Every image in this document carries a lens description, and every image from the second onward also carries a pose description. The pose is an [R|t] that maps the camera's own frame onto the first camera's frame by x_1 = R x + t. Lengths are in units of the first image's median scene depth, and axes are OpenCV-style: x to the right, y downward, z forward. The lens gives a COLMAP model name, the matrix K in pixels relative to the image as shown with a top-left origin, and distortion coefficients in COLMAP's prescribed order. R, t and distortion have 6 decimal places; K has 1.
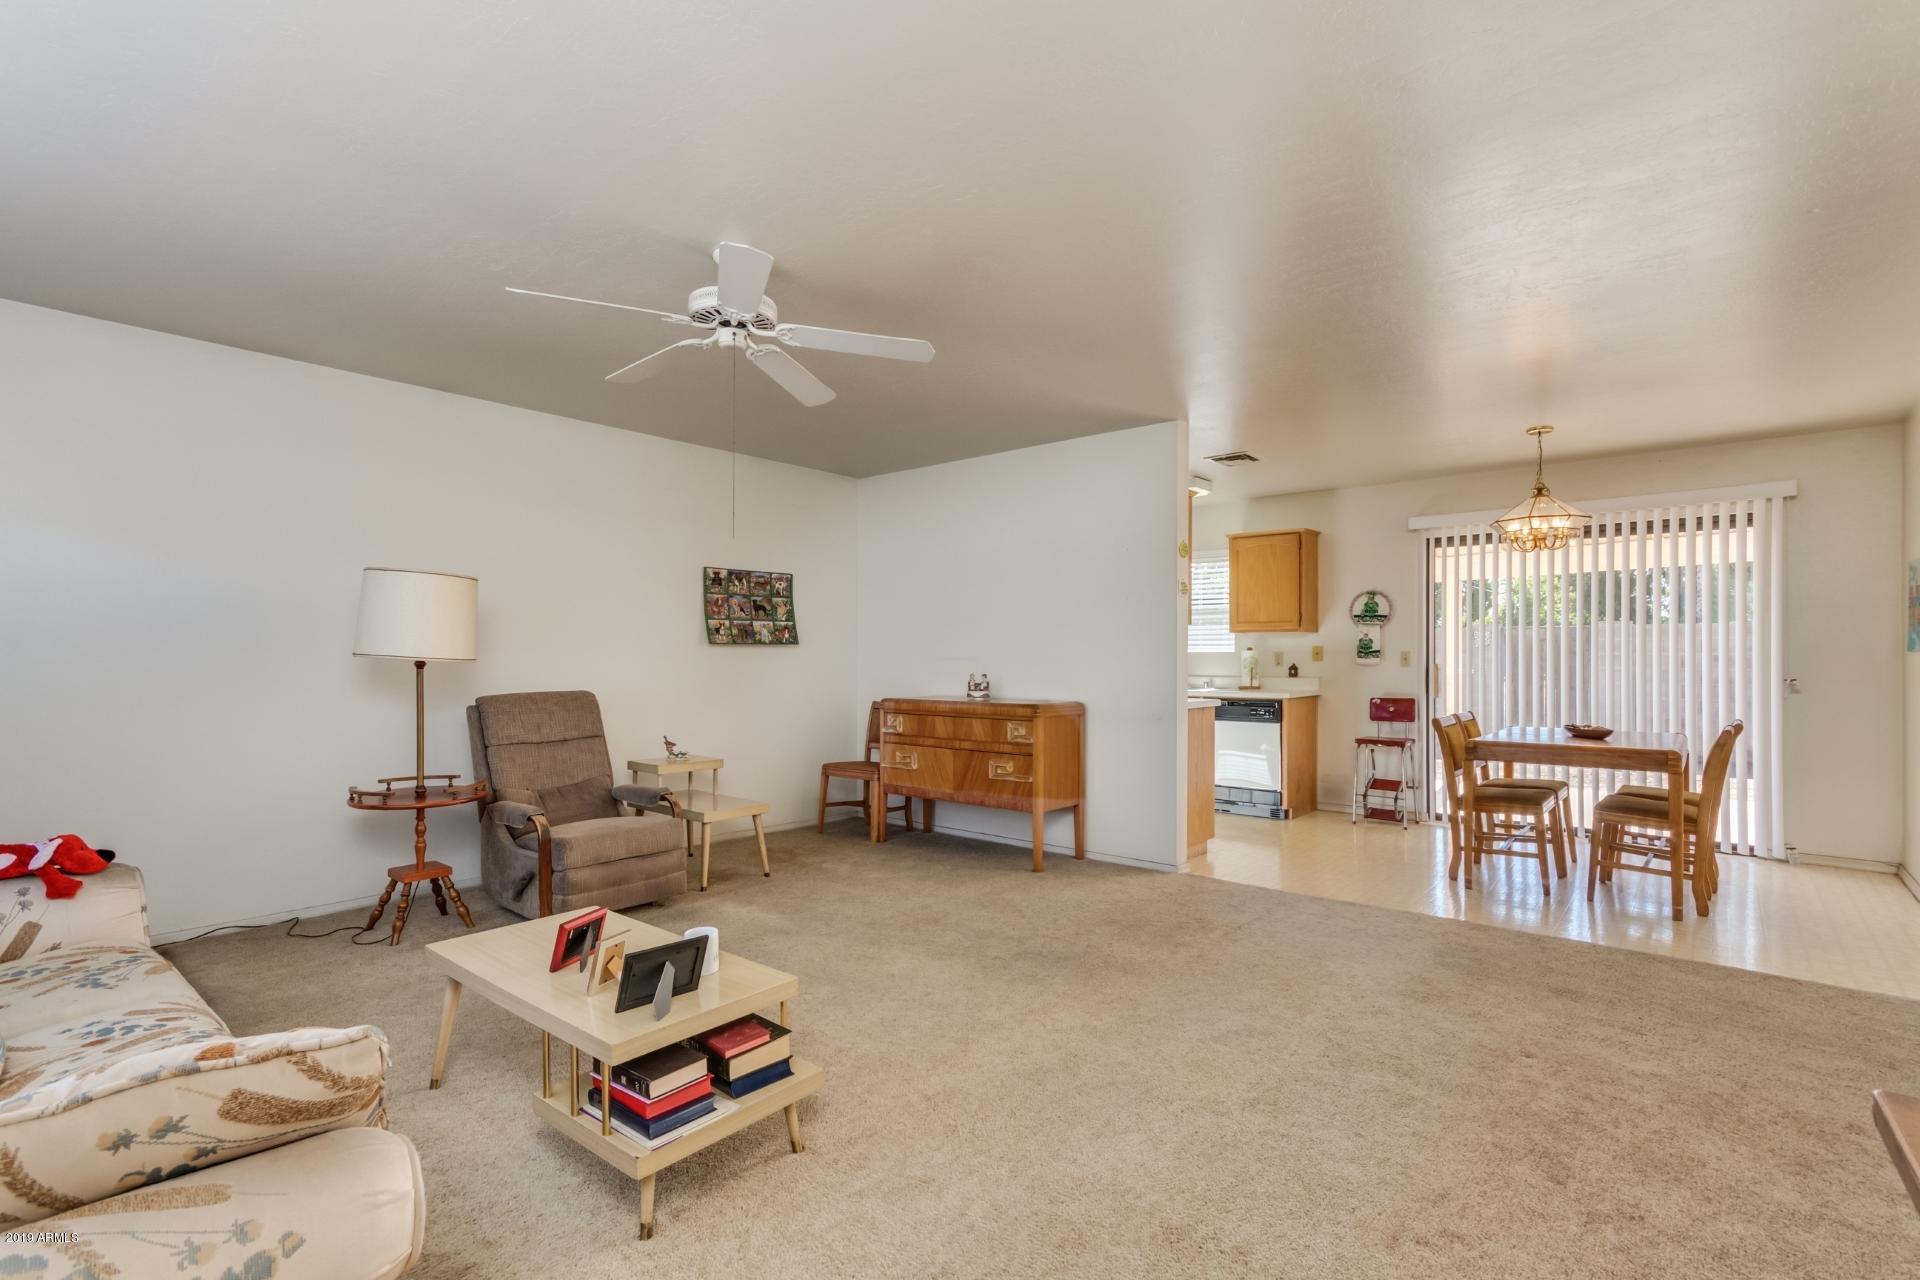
lens RADIAL K [[896.8, 0, 958.8], [0, 896.8, 653.4], [0, 0, 1]] dist [0.013314, -0.000160]
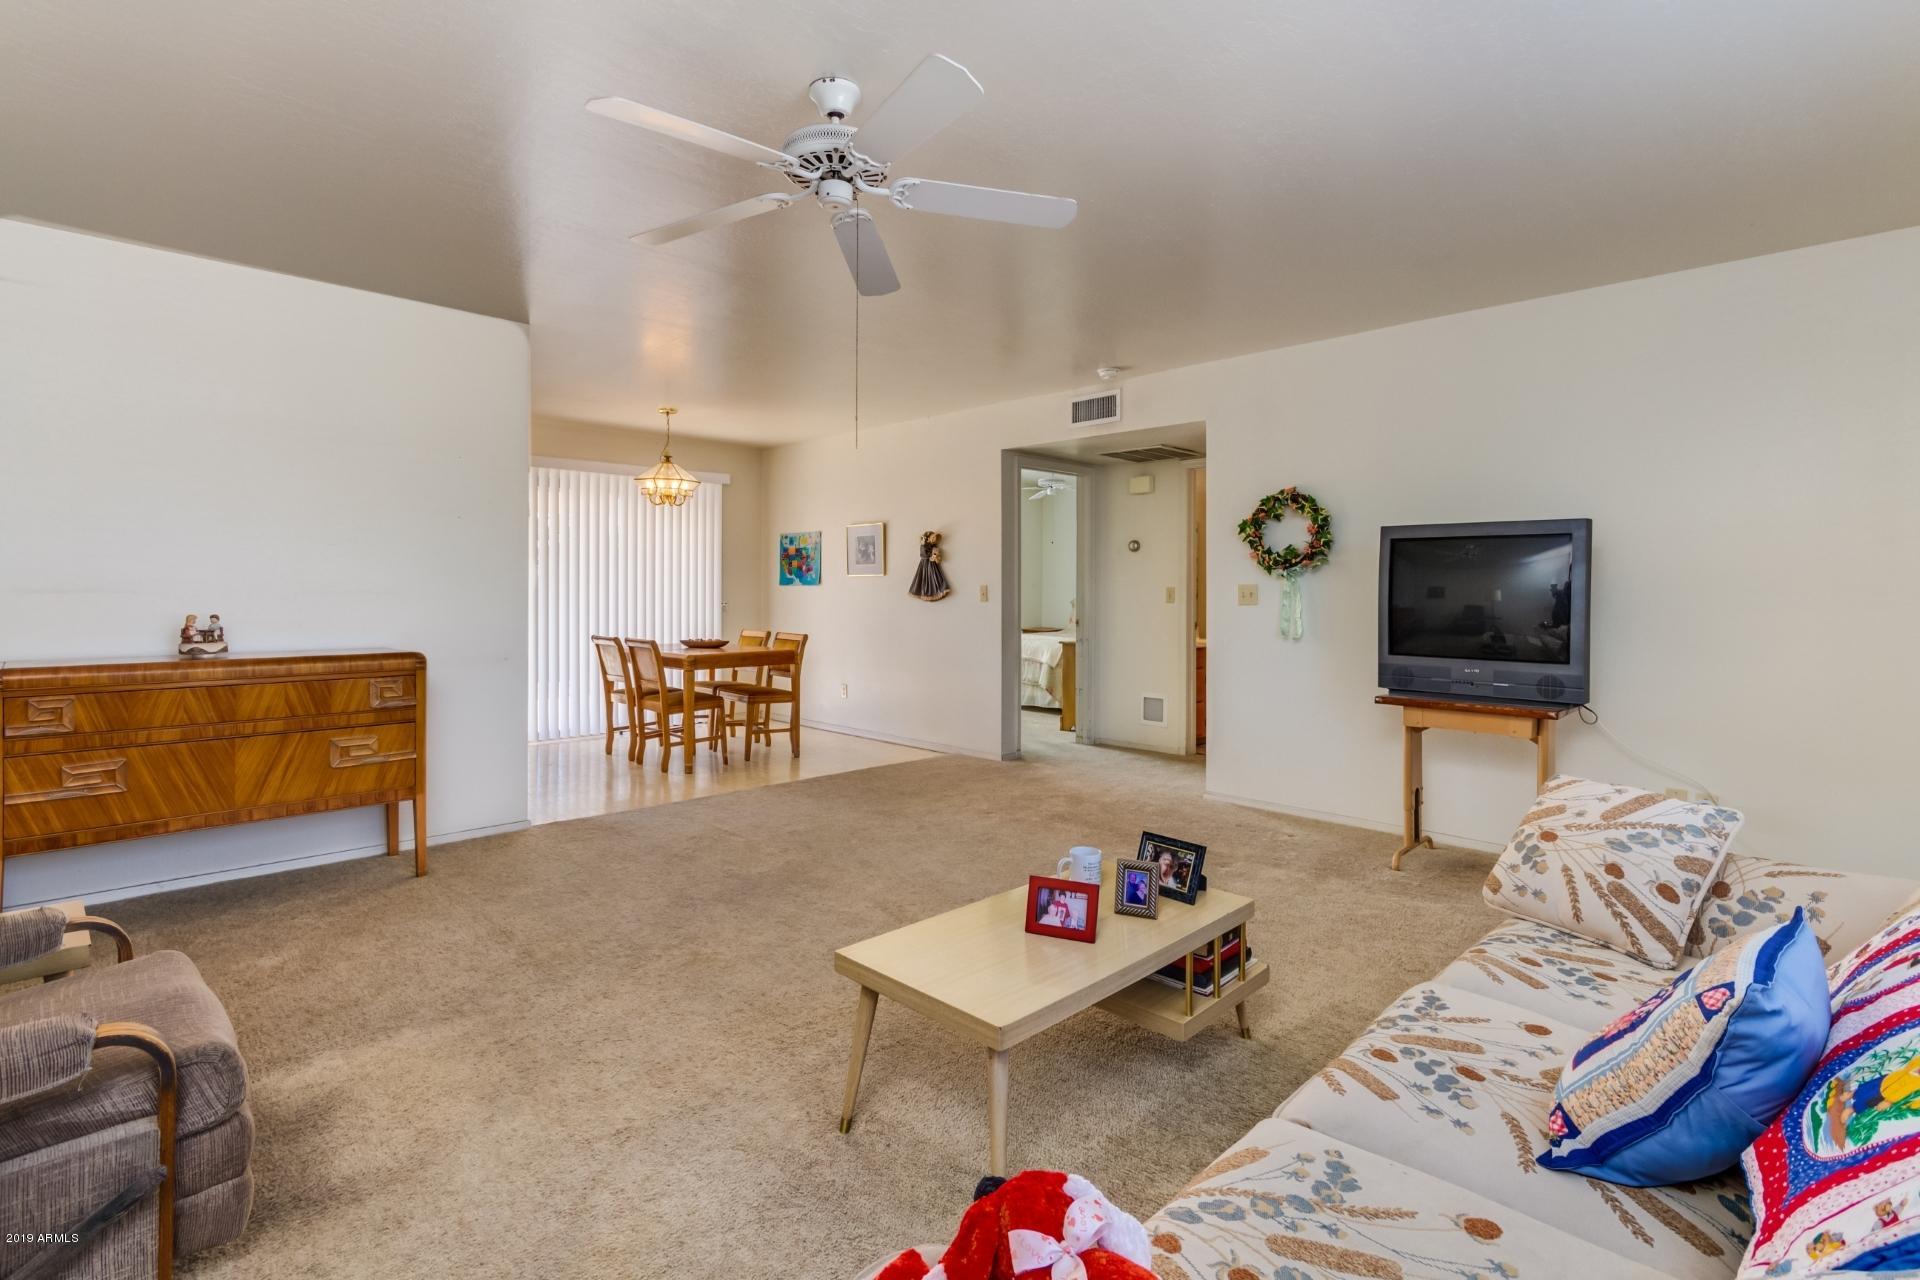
lens RADIAL K [[896.8, 0, 974.5], [0, 896.8, 597.7], [0, 0, 1]] dist [0.013314, -0.000160]
pose [[0.073212, -0.007980, 0.997284, -0.544048], [-0.008889, 0.999923, 0.008653, 0.001511], [-0.997277, -0.009499, 0.073135, 0.424264]]
